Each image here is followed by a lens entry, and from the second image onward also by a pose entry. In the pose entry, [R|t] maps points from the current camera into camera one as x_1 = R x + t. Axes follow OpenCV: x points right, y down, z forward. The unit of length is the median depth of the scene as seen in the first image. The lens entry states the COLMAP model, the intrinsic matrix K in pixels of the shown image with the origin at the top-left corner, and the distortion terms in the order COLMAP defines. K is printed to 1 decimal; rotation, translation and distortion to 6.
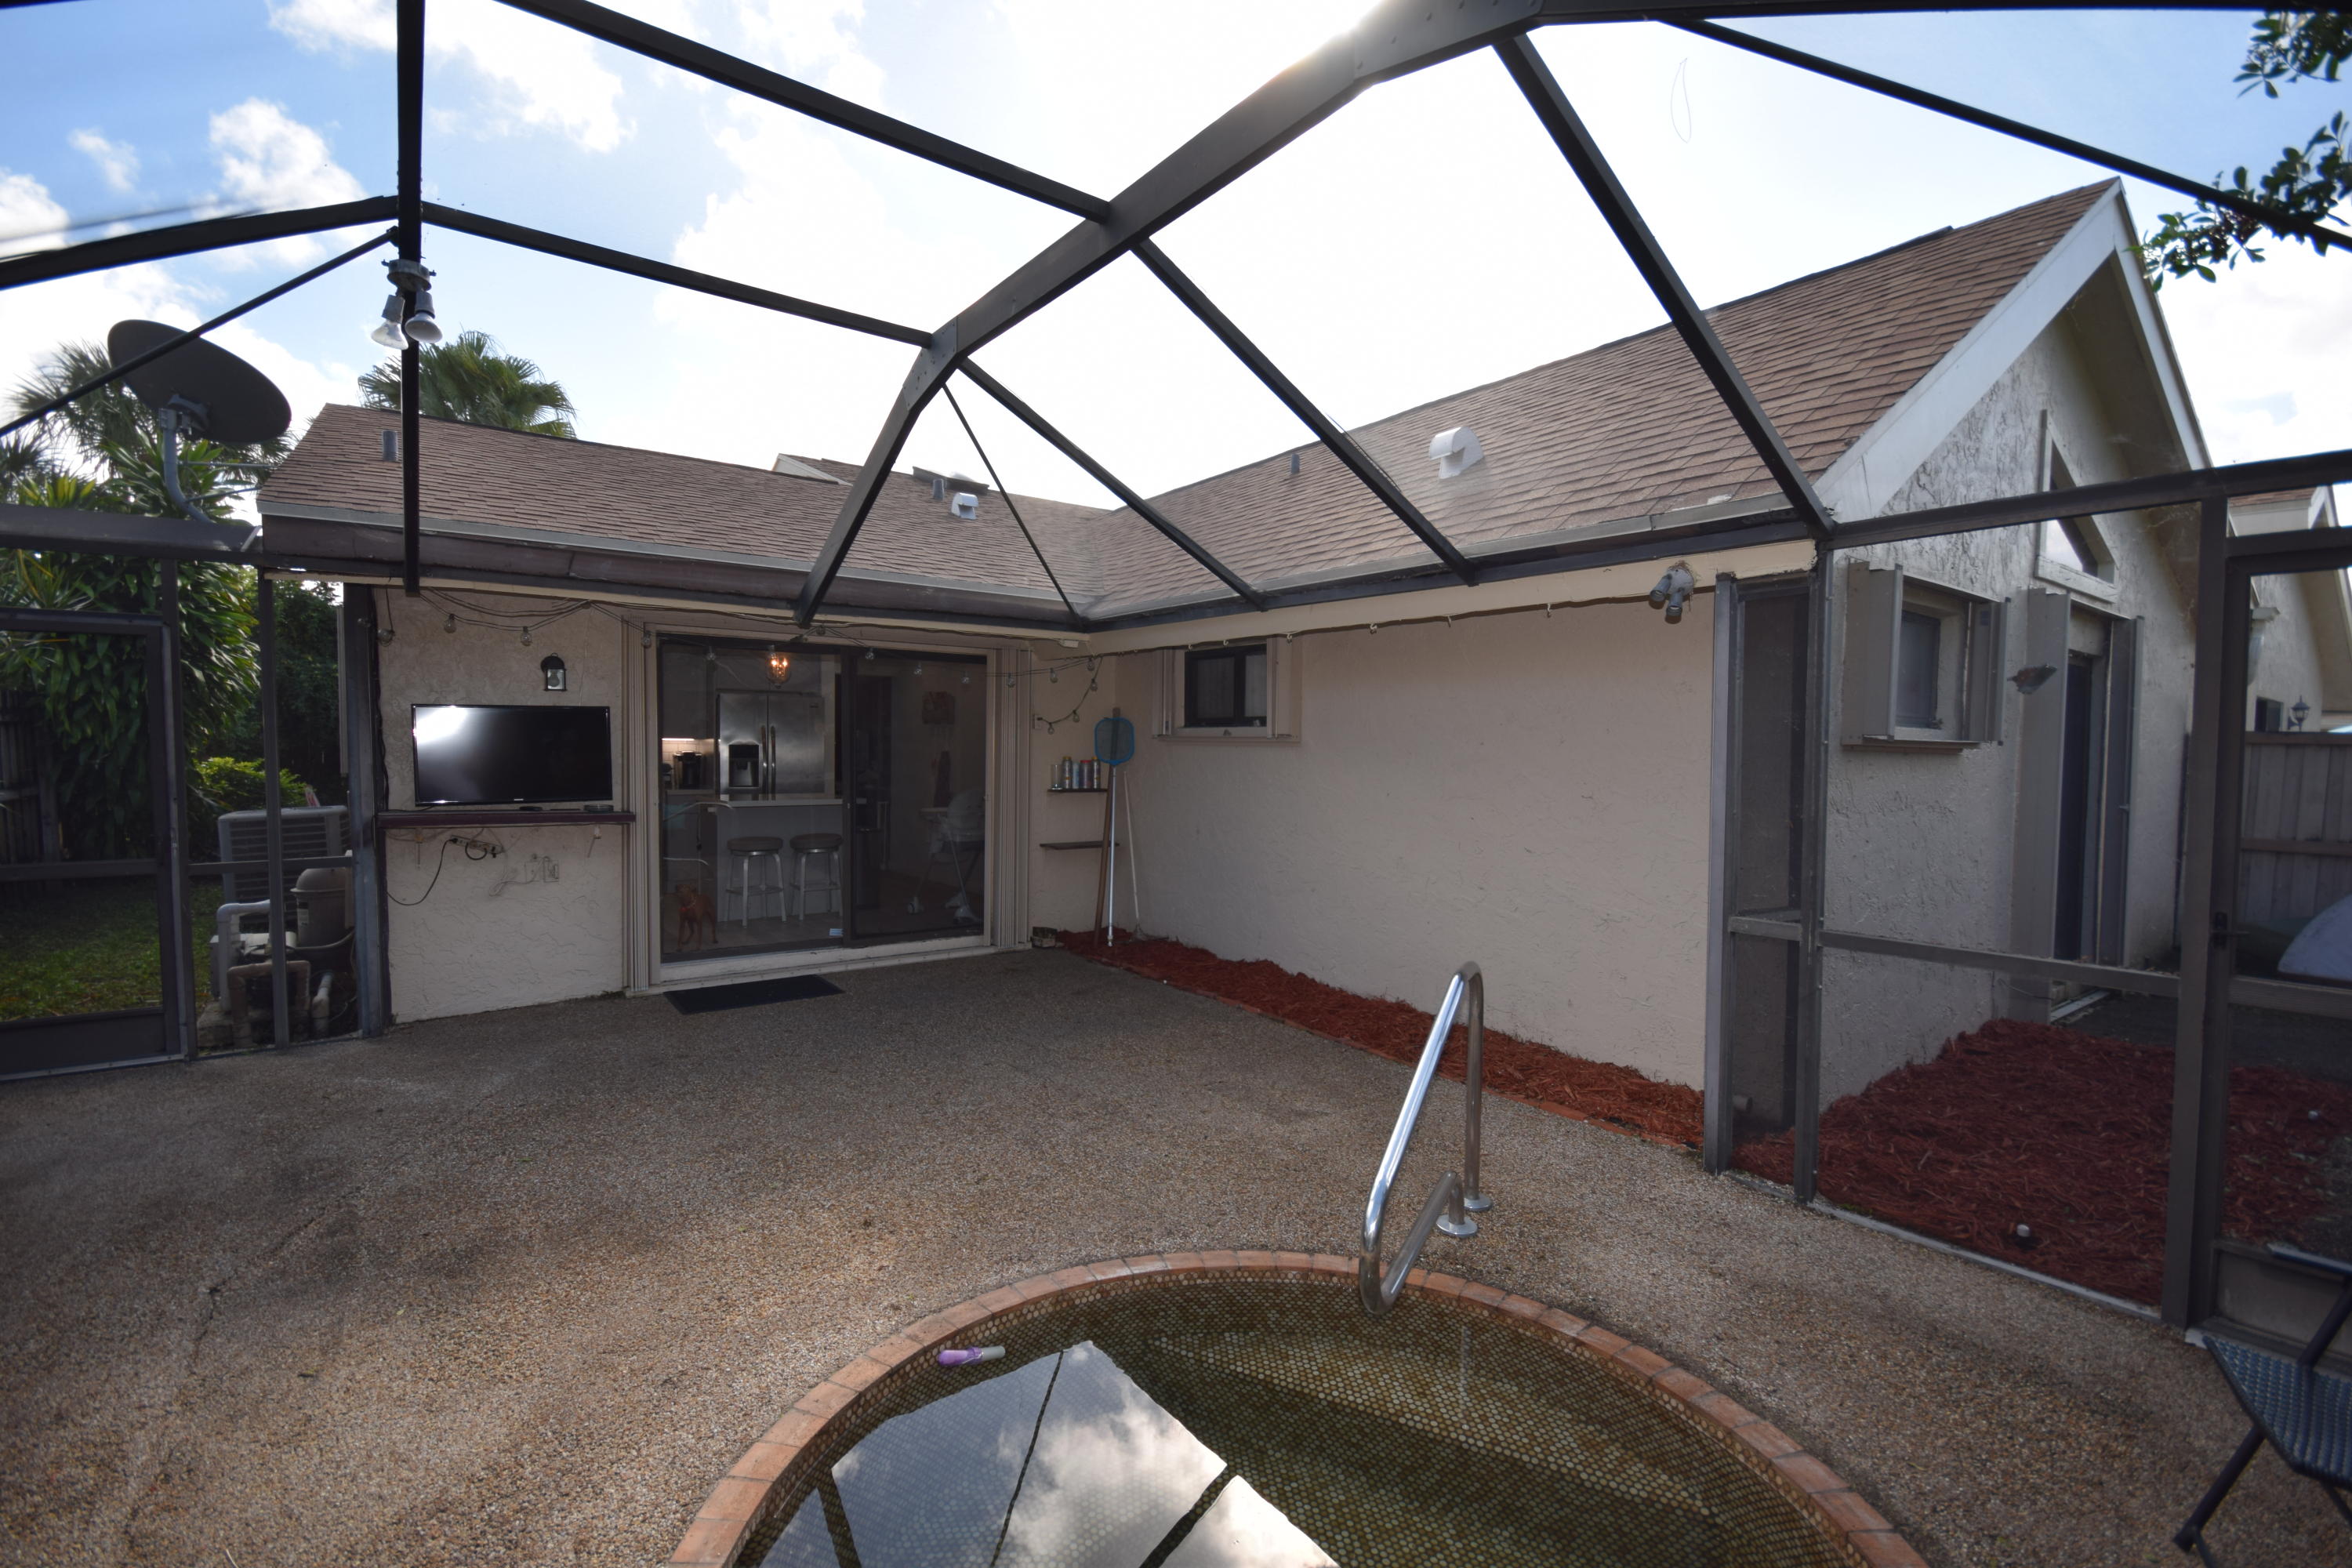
lens RADIAL K [[1036.0, 0, 1181.5], [0, 1036.0, 791.0], [0, 0, 1]] dist [0.002489, -0.002021]
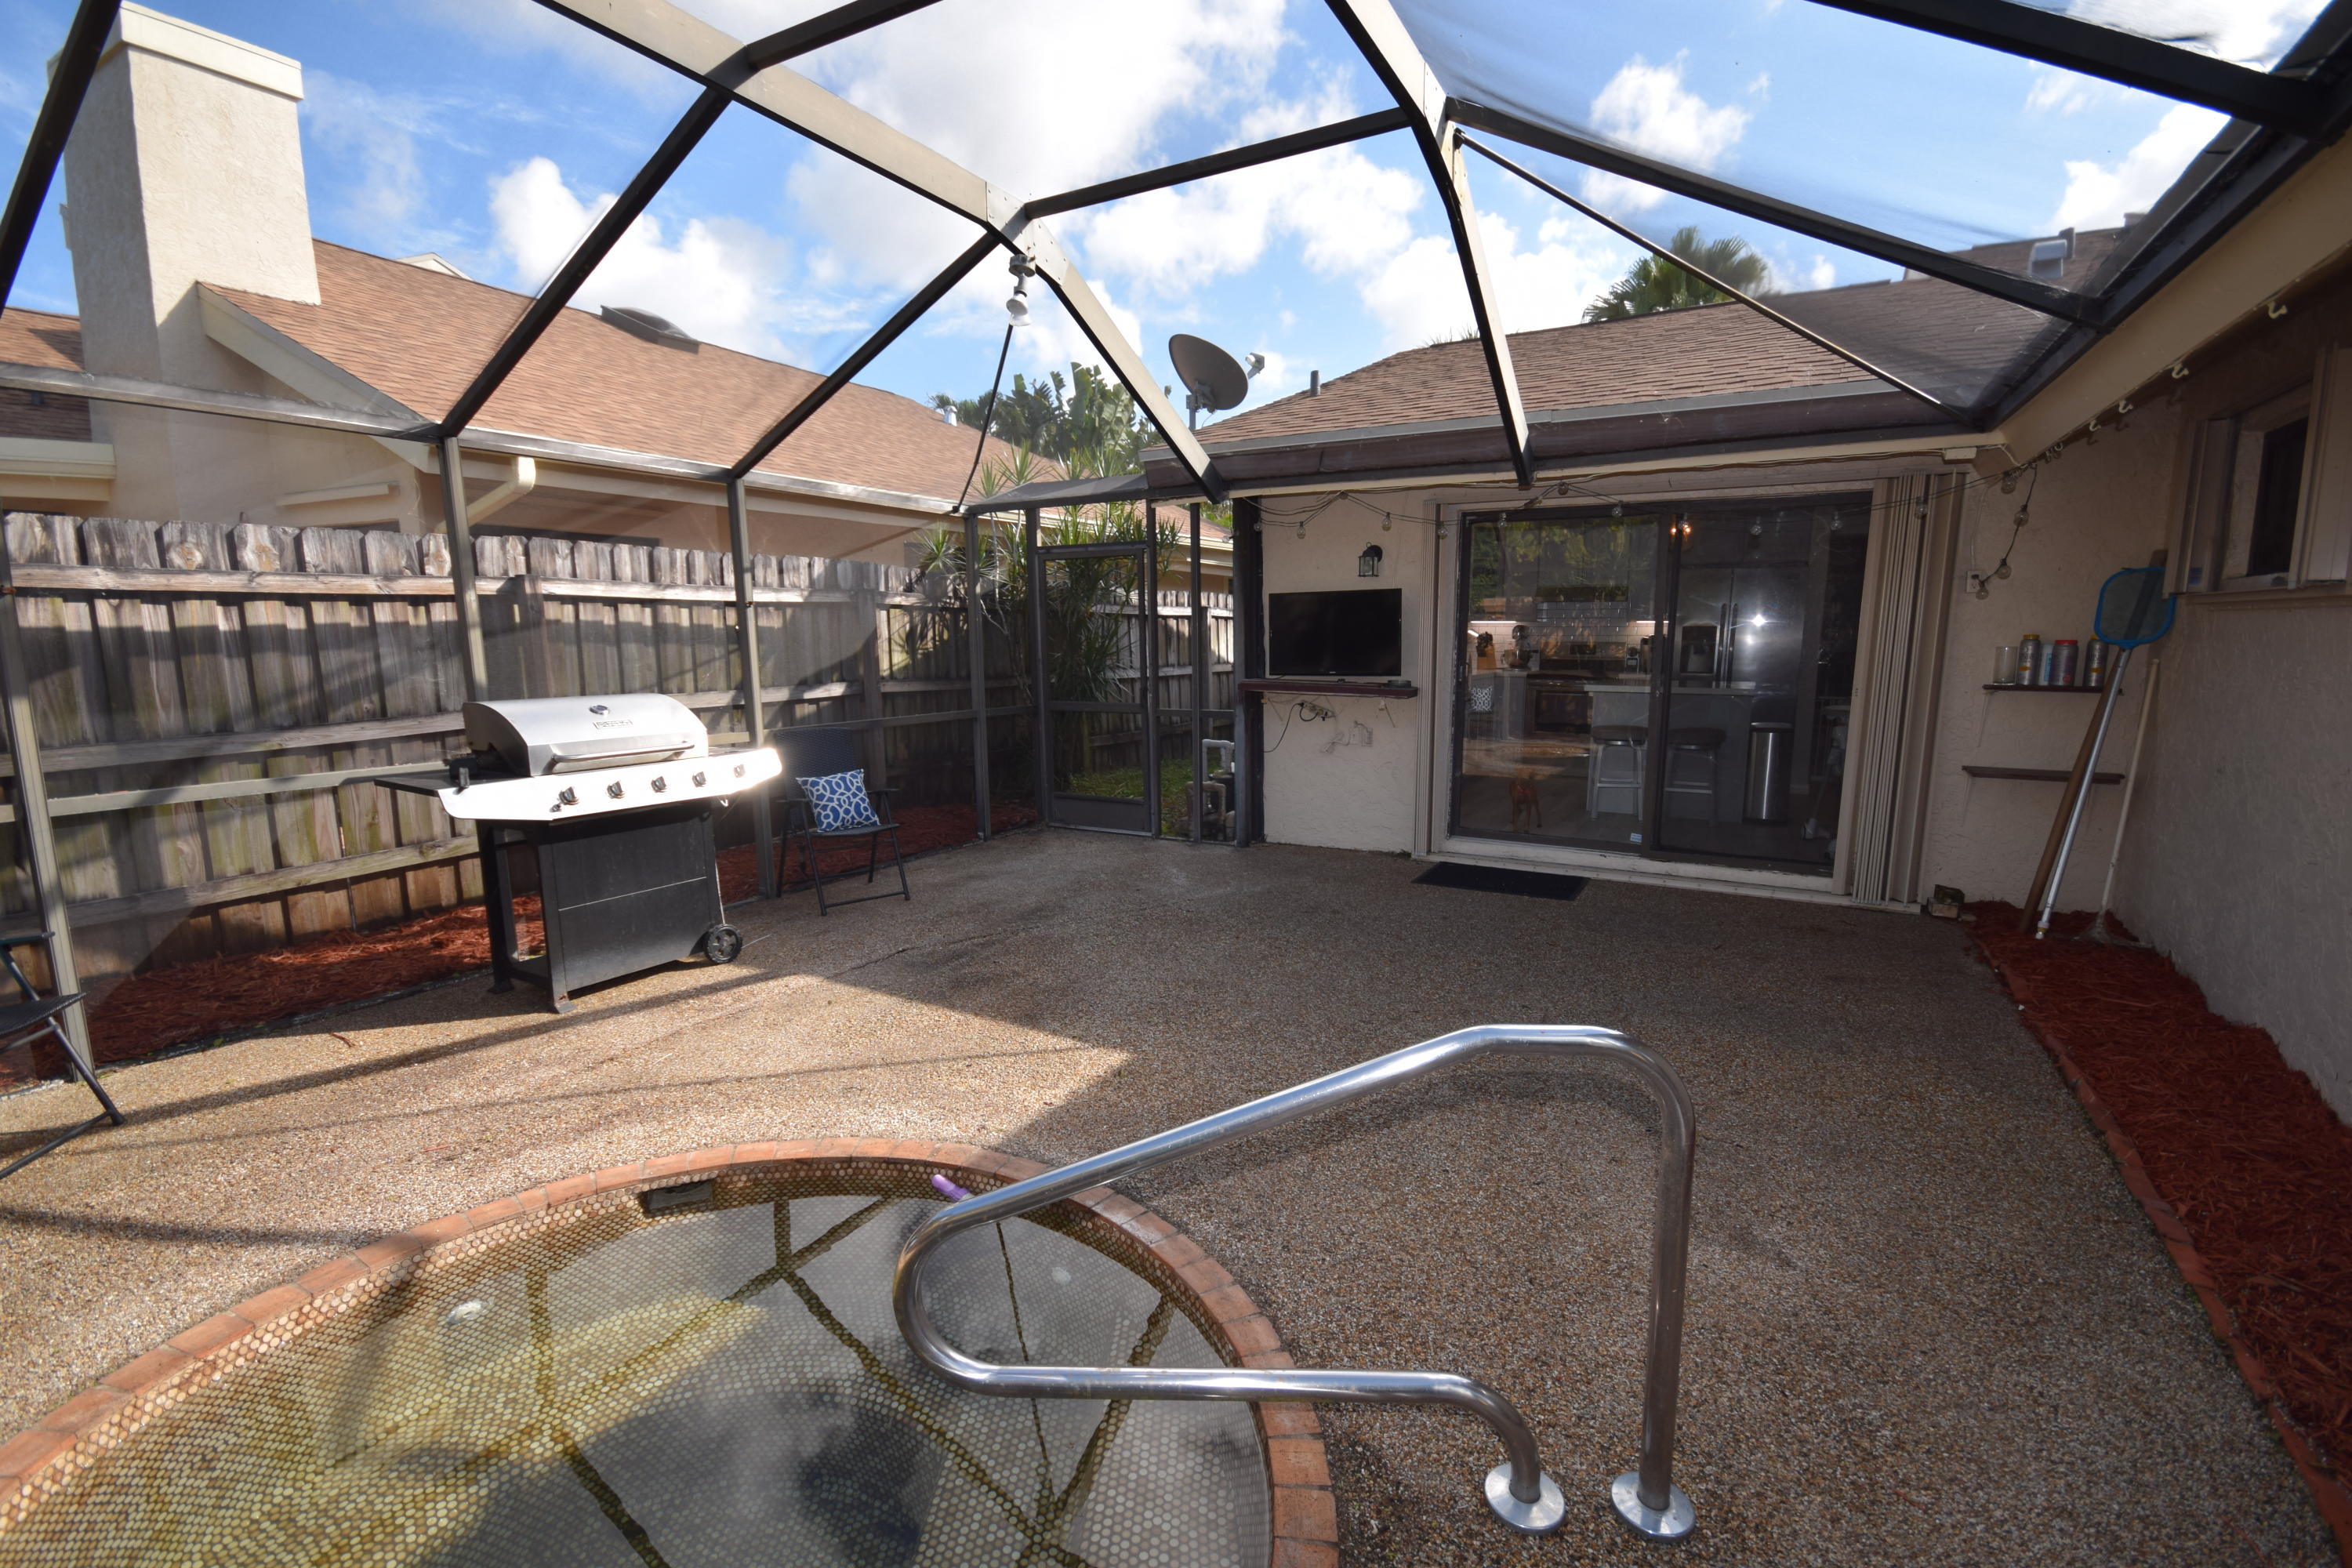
lens RADIAL K [[1036.0, 0, 1181.5], [0, 1036.0, 779.3], [0, 0, 1]] dist [0.002489, -0.002021]
pose [[0.406762, 0.118333, -0.905838, 0.350062], [-0.032832, 0.992828, 0.114954, -0.000870], [0.912944, -0.017019, 0.407730, 0.346392]]
